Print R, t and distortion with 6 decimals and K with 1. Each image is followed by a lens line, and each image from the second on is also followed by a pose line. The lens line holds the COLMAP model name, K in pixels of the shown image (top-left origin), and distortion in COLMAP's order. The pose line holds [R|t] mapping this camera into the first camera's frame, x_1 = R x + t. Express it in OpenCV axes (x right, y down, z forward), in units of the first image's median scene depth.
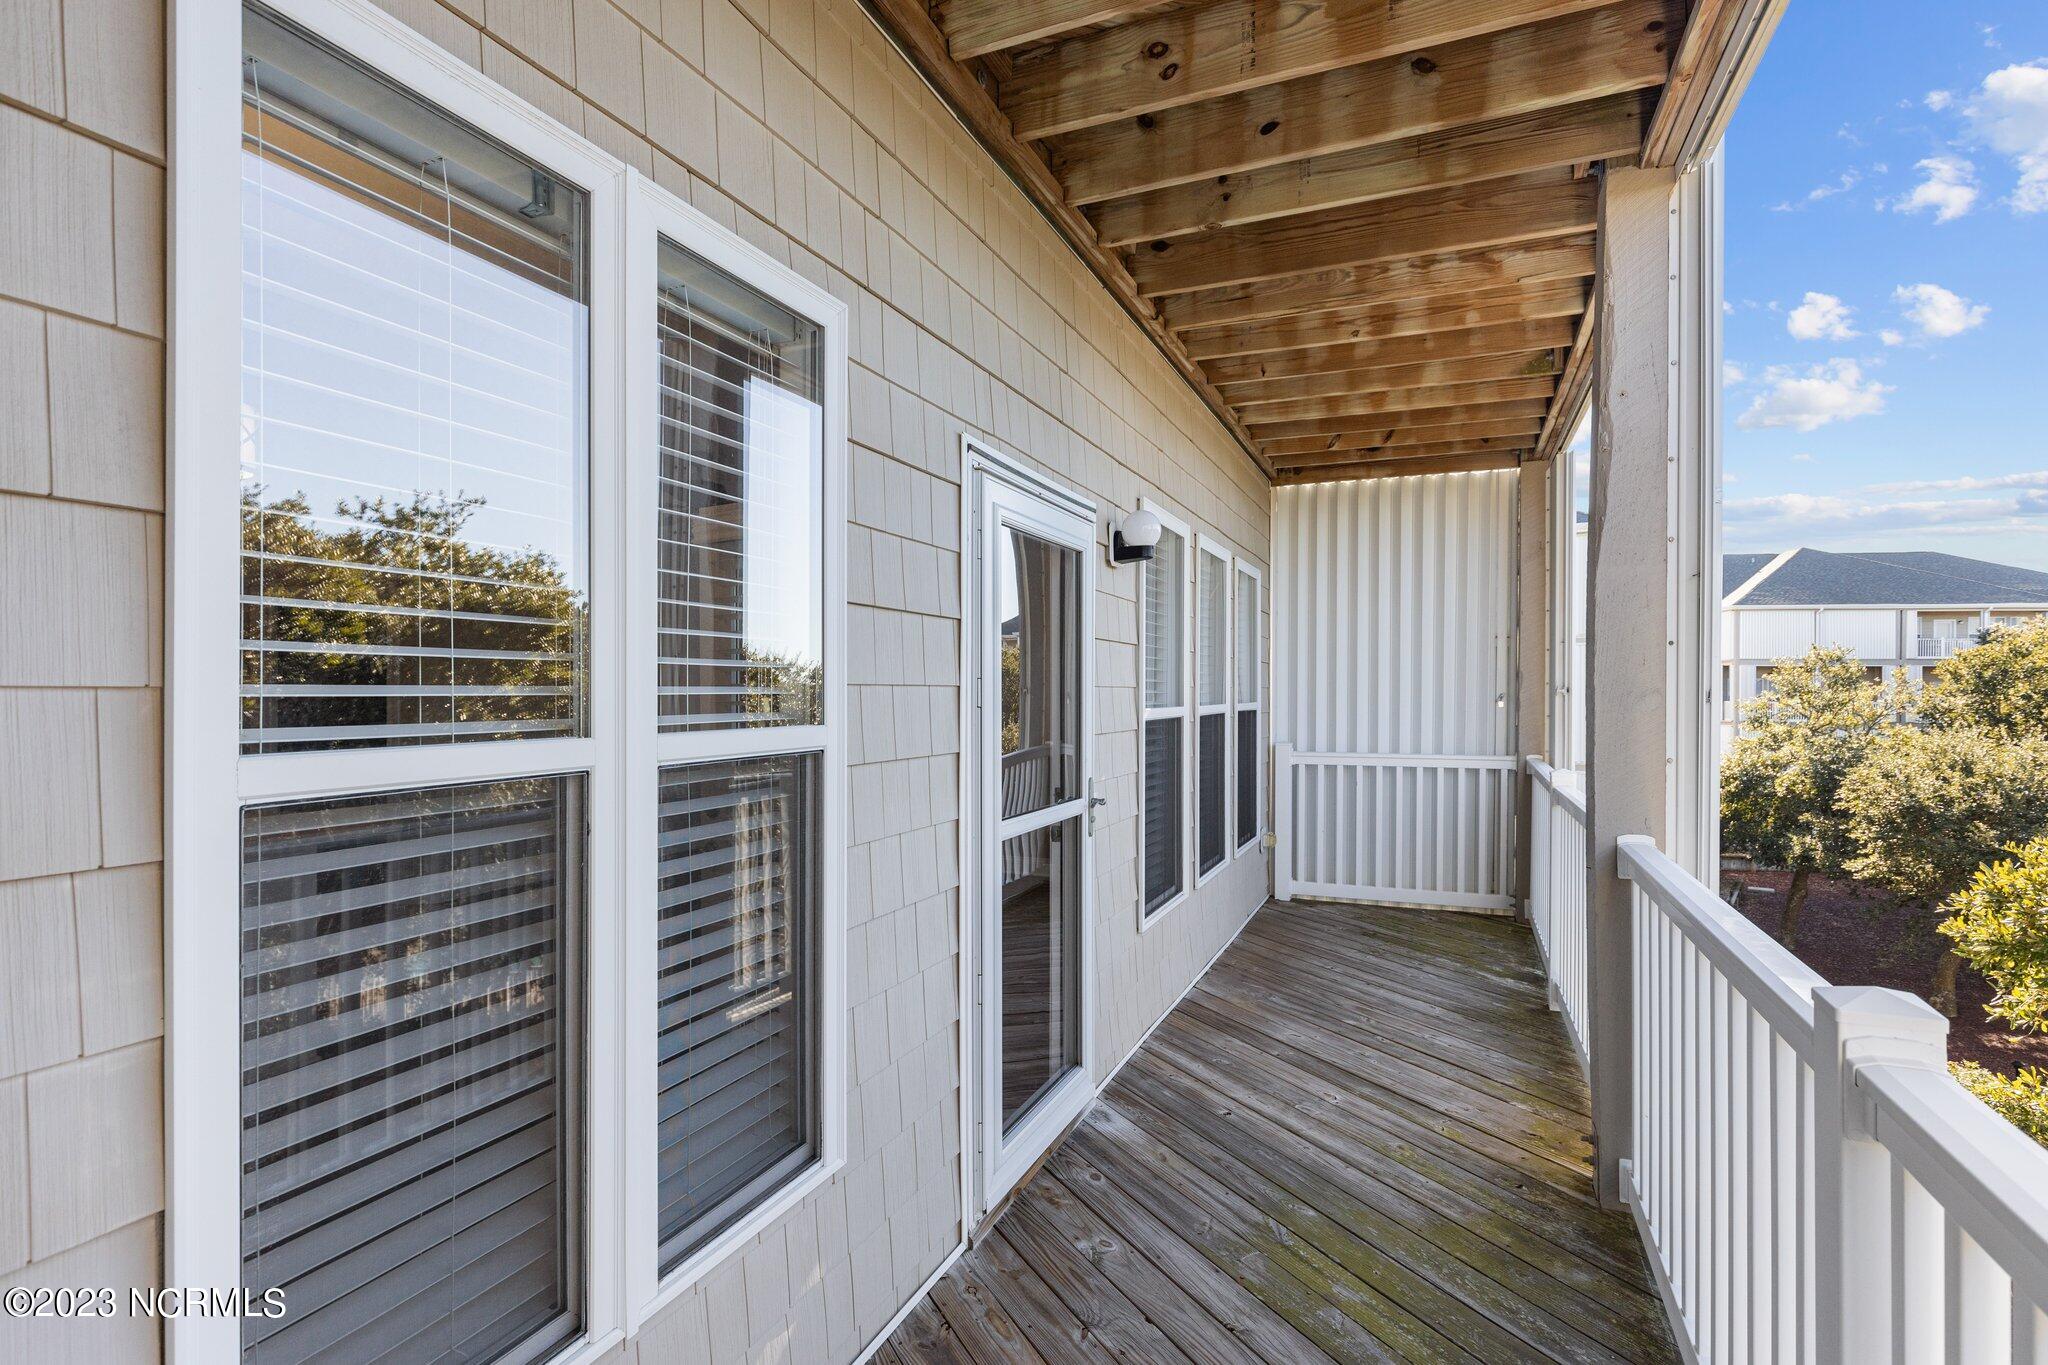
lens RADIAL K [[1006.7, 0, 1012.9], [0, 1006.7, 683.1], [0, 0, 1]] dist [-0.004313, -0.001663]
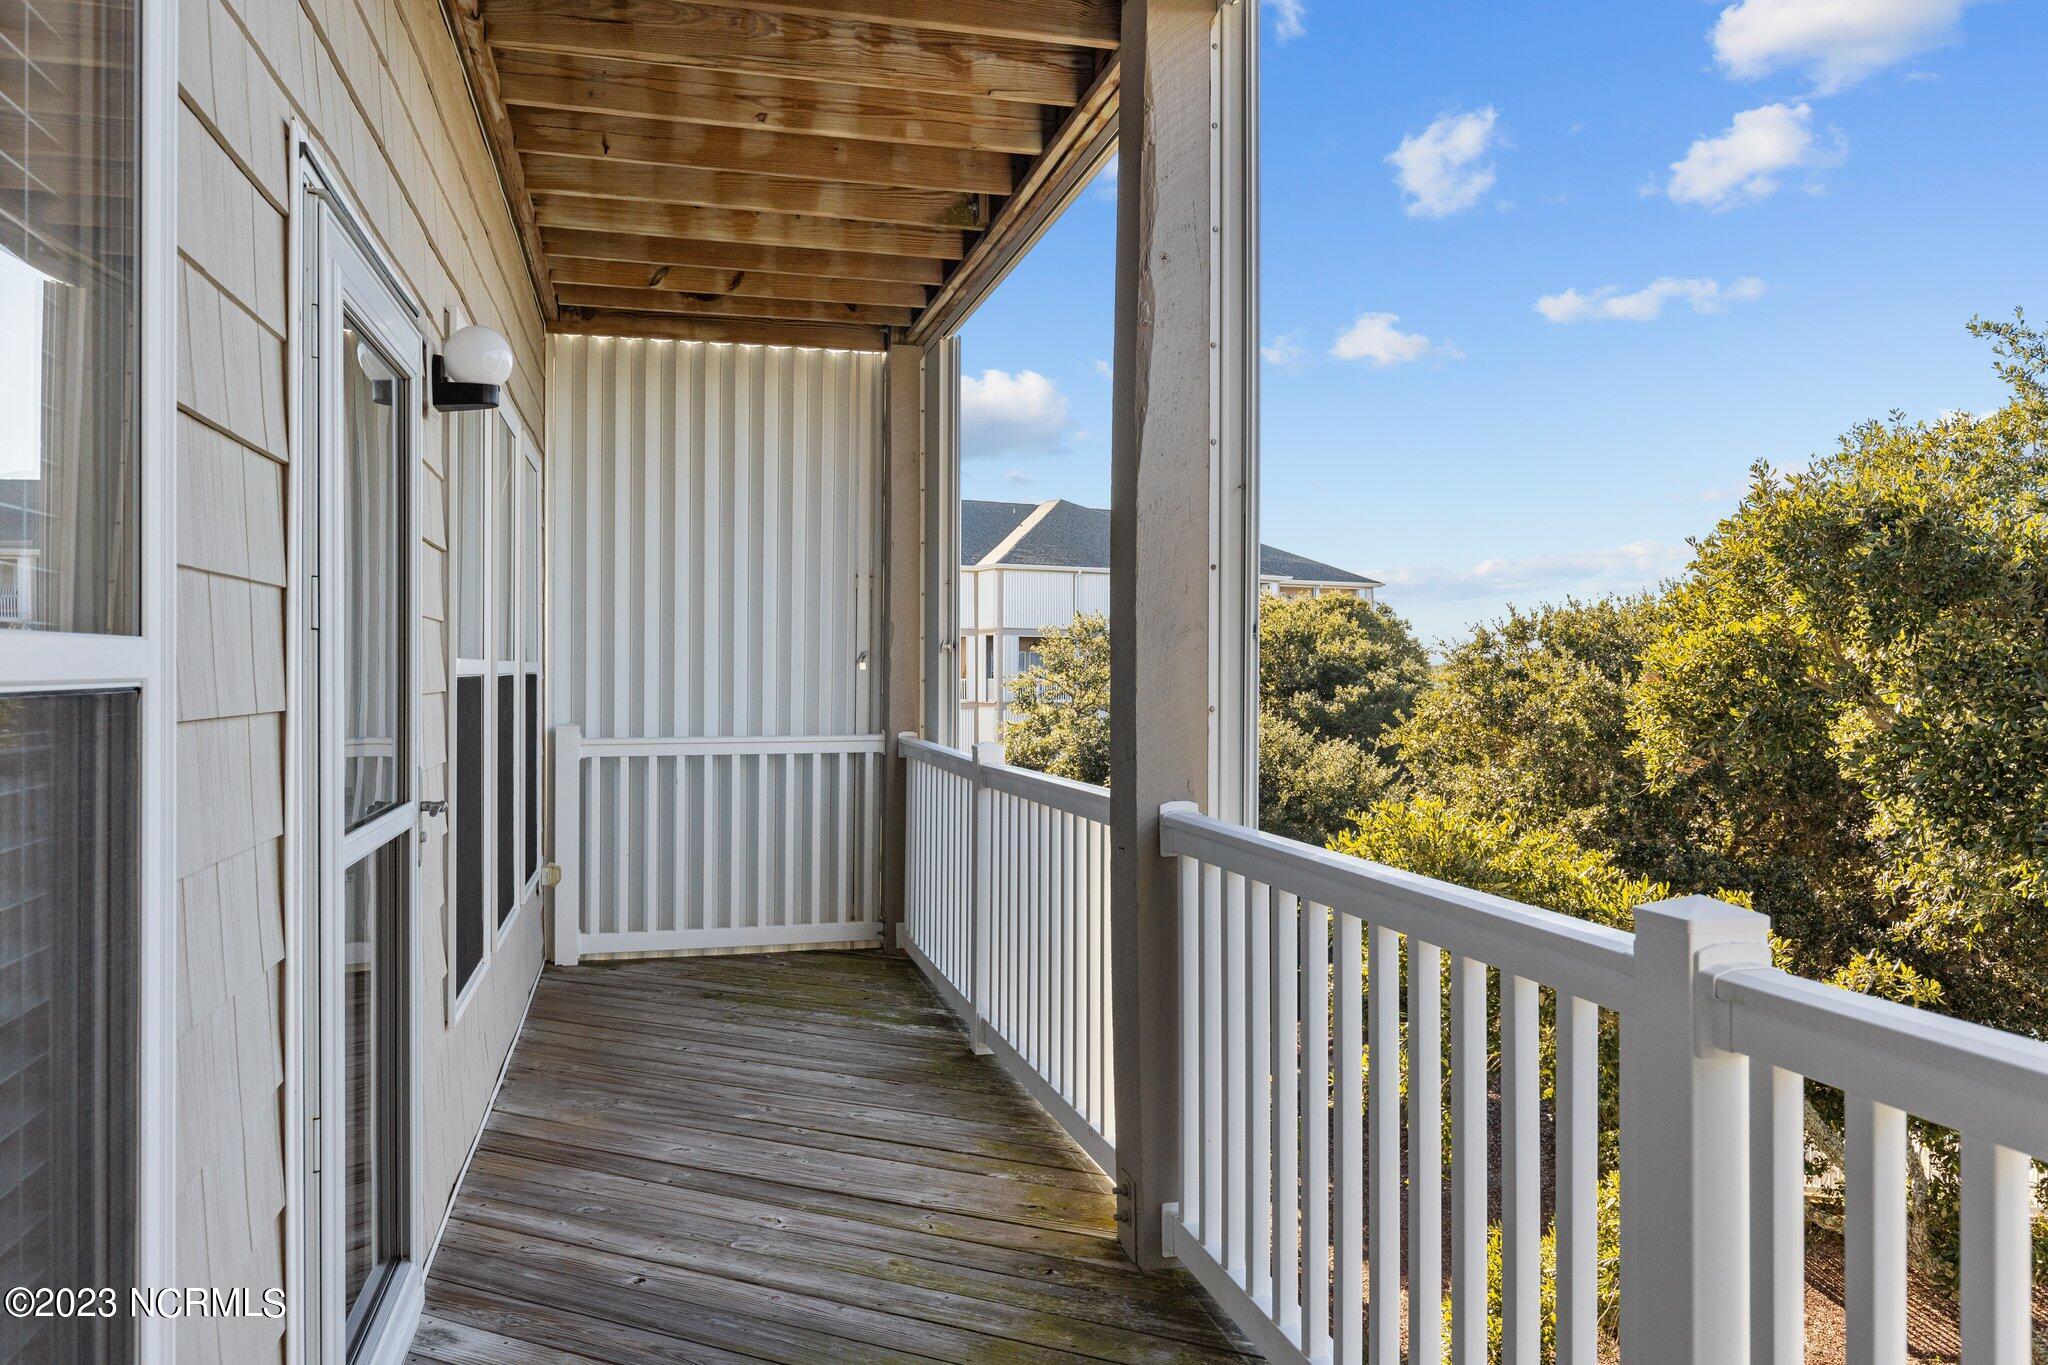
lens RADIAL K [[1489.3, 0, 1026.8], [0, 1489.3, 663.3], [0, 0, 1]] dist [0.008418, -0.009437]
pose [[0.793186, 0.003212, 0.608970, -0.135285], [-0.005820, 0.999980, 0.002306, 0.023575], [-0.608951, -0.005373, 0.793190, 0.074979]]
